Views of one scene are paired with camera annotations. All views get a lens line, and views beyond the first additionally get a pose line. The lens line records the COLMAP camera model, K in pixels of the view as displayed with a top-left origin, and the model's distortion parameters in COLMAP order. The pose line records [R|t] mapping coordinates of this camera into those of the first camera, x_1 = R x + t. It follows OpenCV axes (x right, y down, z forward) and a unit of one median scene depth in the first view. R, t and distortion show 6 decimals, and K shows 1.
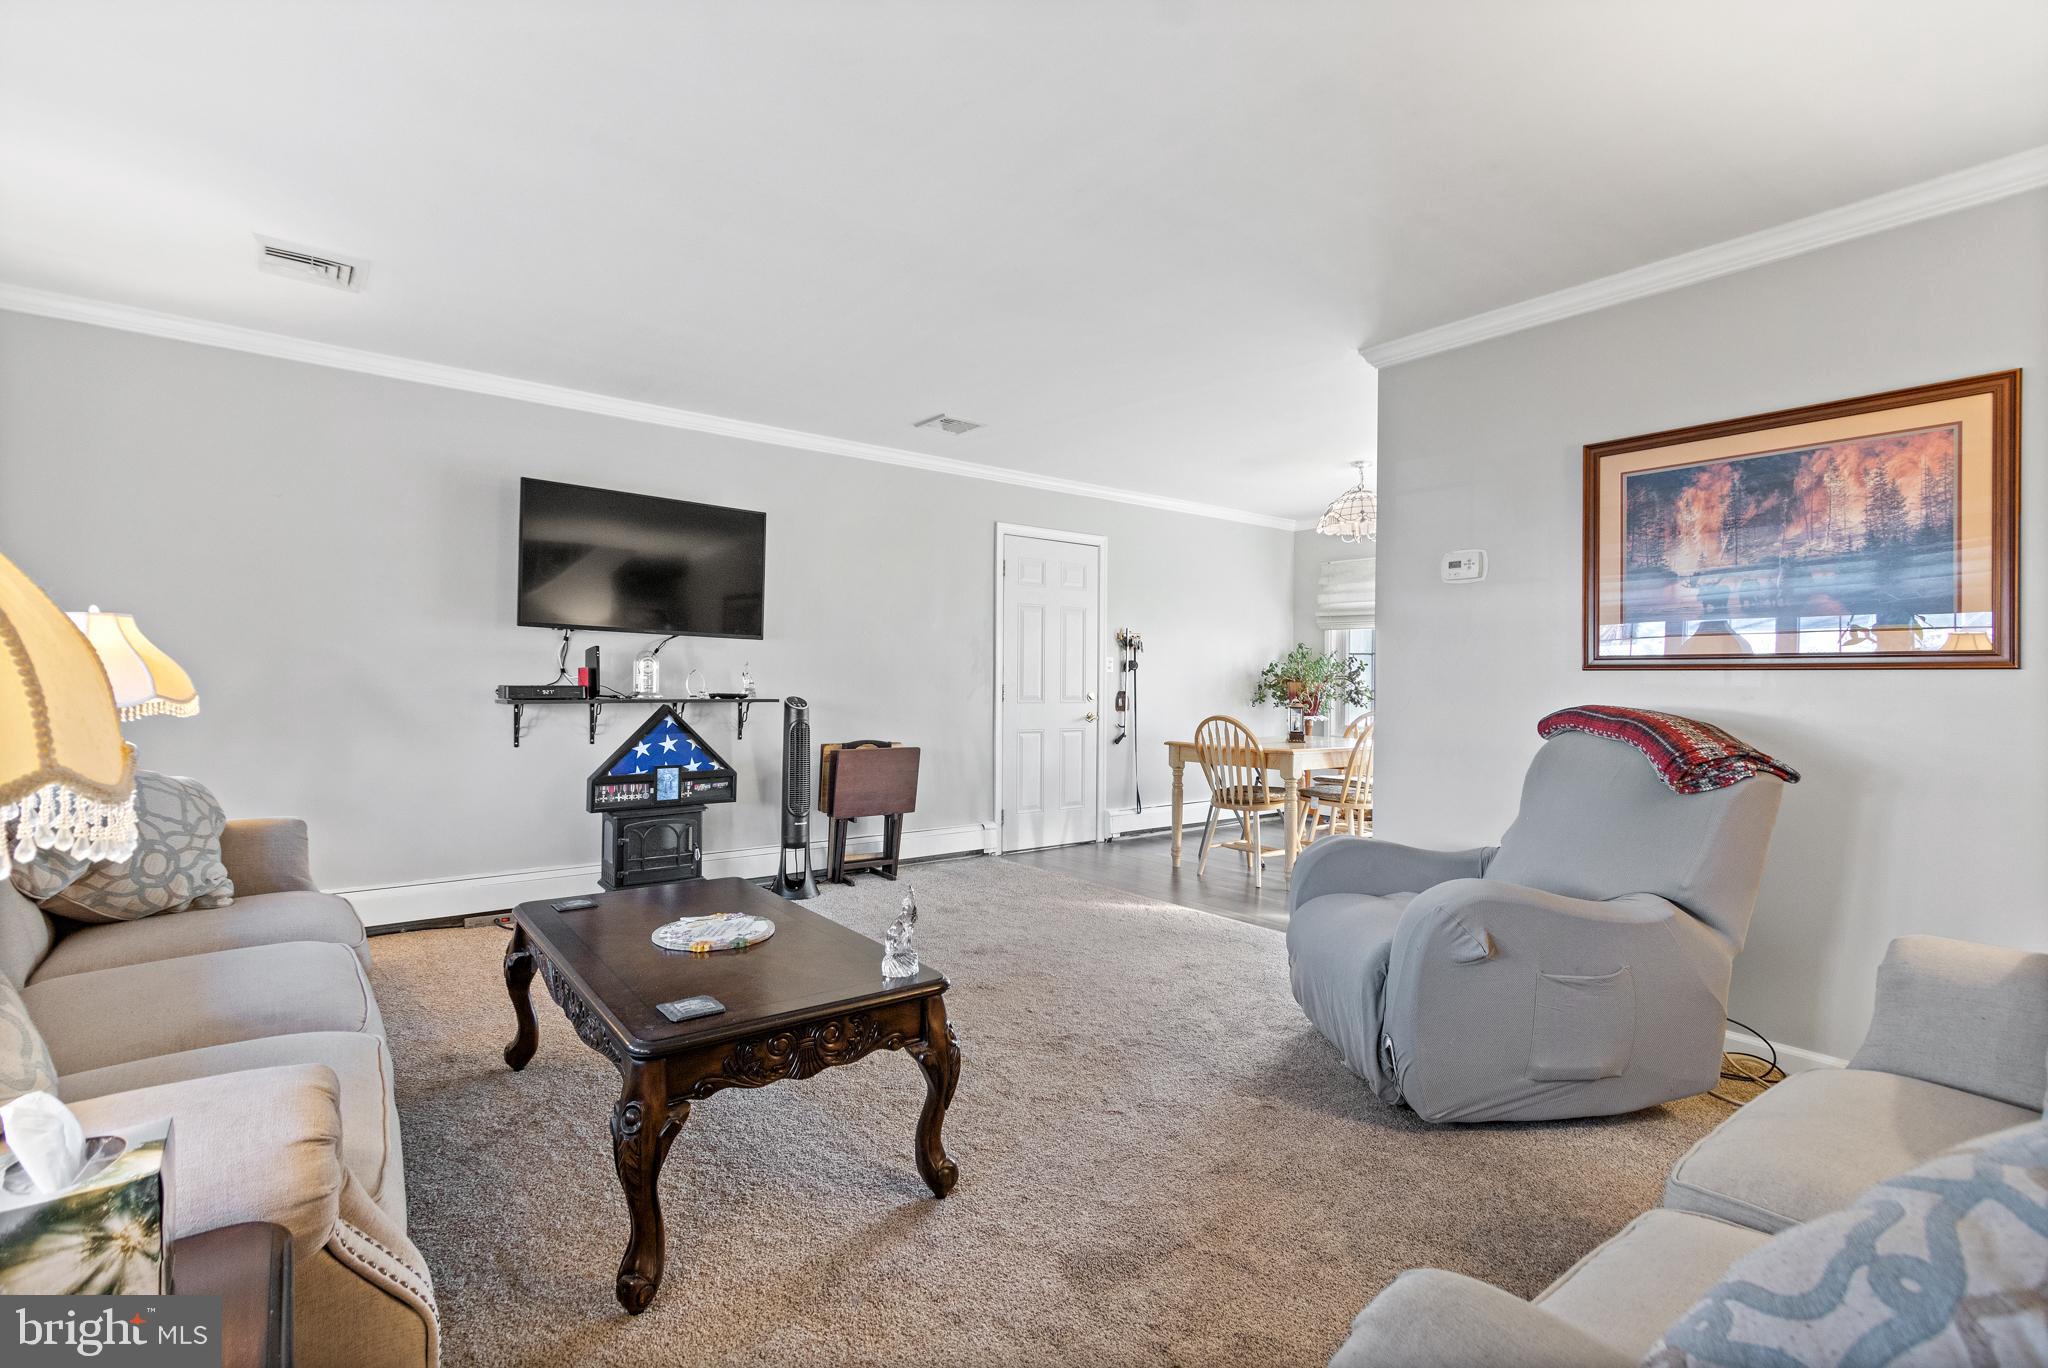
lens RADIAL K [[967.3, 0, 1024.0], [0, 967.3, 684.0], [0, 0, 1]] dist [0.001281, 0.000269]
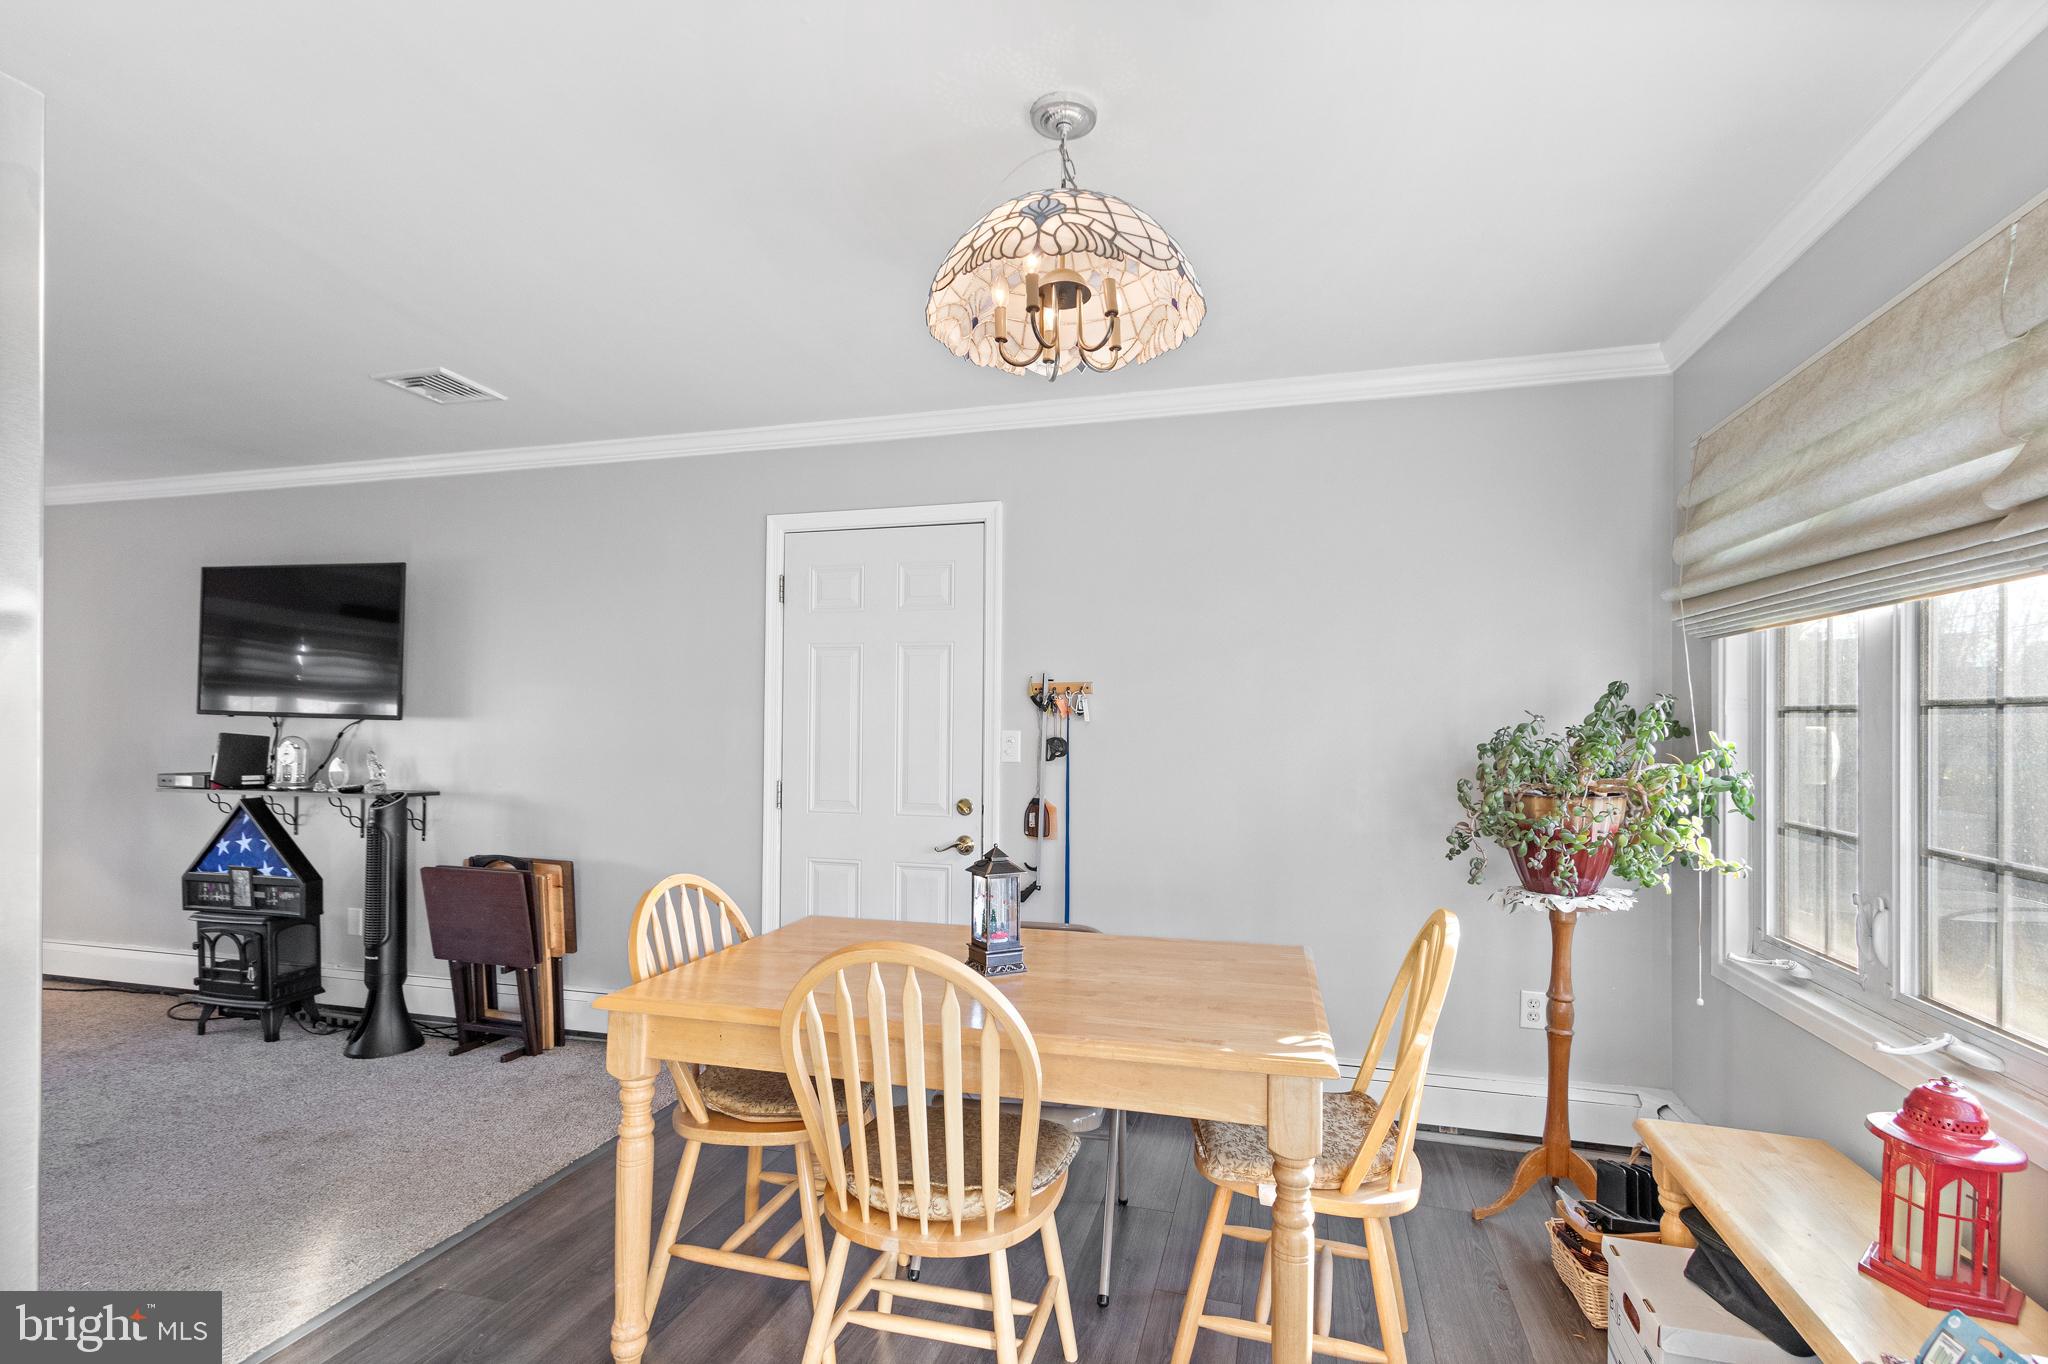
lens RADIAL K [[963.4, 0, 1013.2], [0, 963.4, 728.4], [0, 0, 1]] dist [0.004000, 0.000891]
pose [[0.582941, -0.007498, -0.812480, 0.674413], [-0.004236, 0.999916, -0.012268, -0.030864], [0.812504, 0.010593, 0.582860, 0.931278]]
